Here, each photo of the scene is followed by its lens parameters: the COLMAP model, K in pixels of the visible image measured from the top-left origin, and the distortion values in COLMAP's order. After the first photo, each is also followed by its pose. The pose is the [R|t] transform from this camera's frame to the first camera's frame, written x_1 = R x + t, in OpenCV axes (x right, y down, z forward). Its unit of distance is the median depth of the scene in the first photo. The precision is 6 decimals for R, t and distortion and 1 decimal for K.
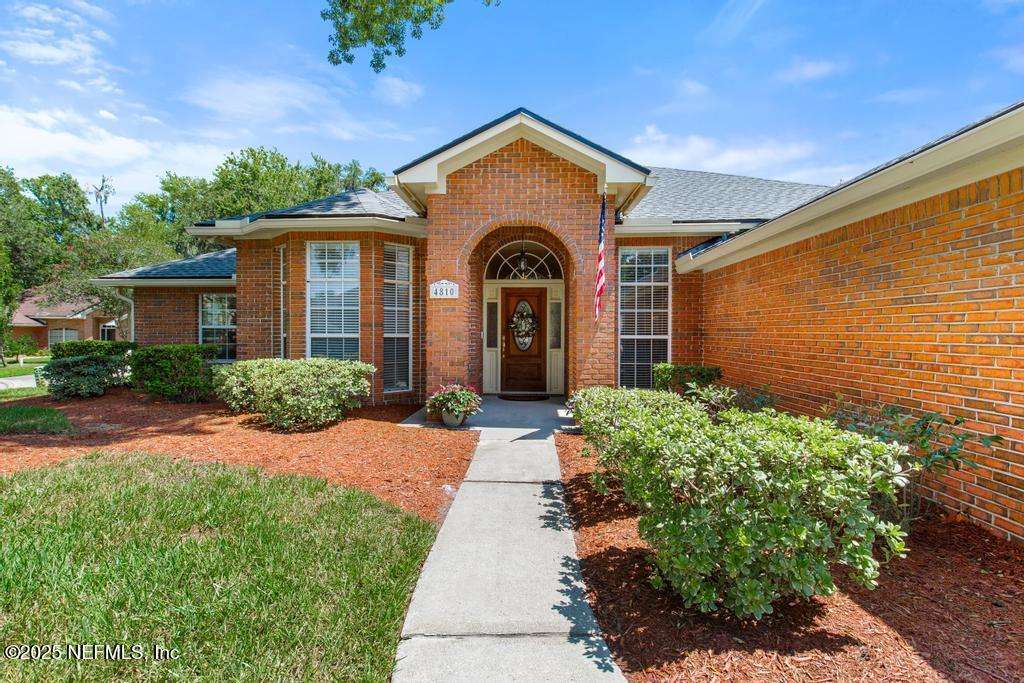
lens RADIAL K [[475.4, 0, 513.1], [0, 475.4, 332.1], [0, 0, 1]] dist [-0.001095, -0.000278]
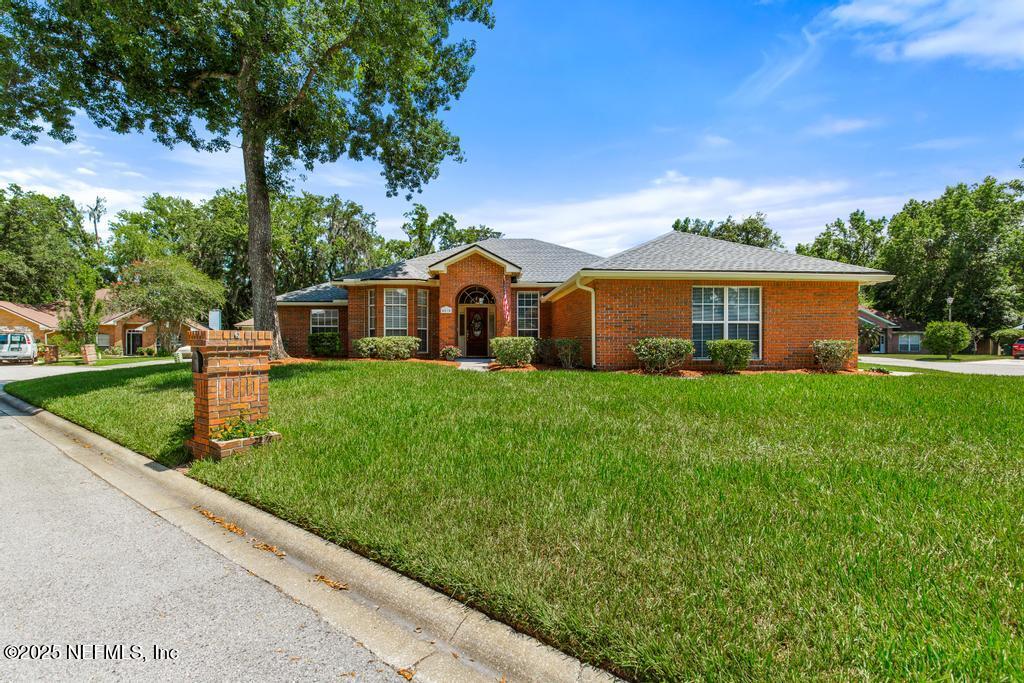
lens RADIAL K [[459.7, 0, 512.0], [0, 459.7, 341.5], [0, 0, 1]] dist [0.000441, 0.000029]
pose [[0.995304, -0.002276, 0.096775, -0.025188], [0.002105, 0.999996, 0.001876, 0.068974], [-0.096779, -0.001664, 0.995304, -1.325912]]
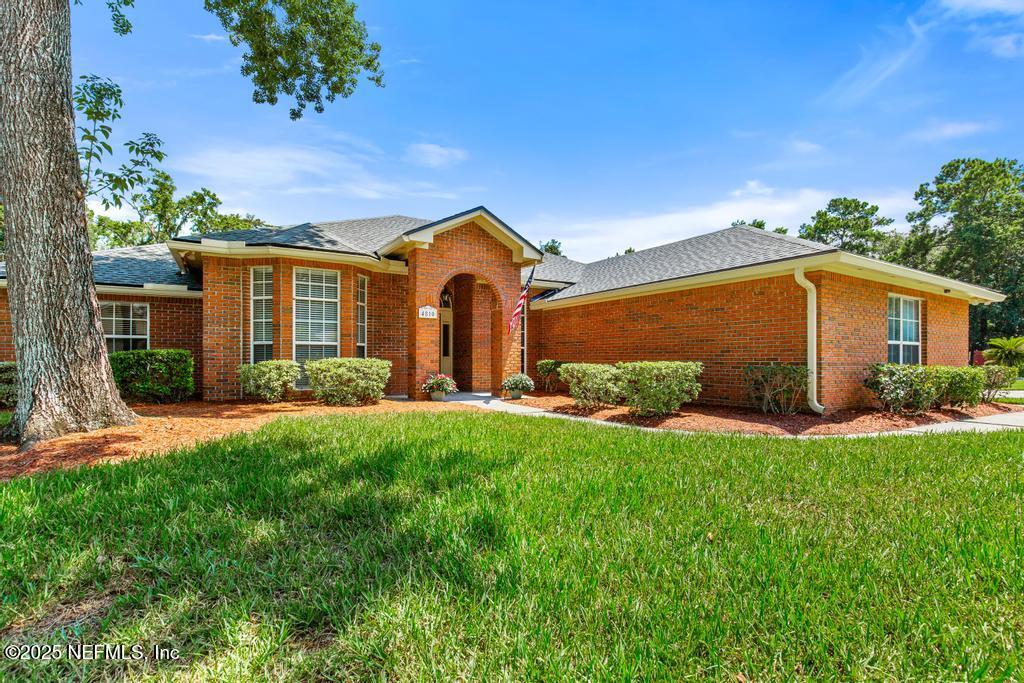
lens RADIAL K [[459.1, 0, 509.9], [0, 459.1, 365.9], [0, 0, 1]] dist [-0.000379, -0.000345]
pose [[0.824382, -0.012006, 0.565907, -0.645145], [0.001464, 0.999817, 0.019078, 0.045539], [-0.566032, -0.014899, 0.824248, -0.304928]]
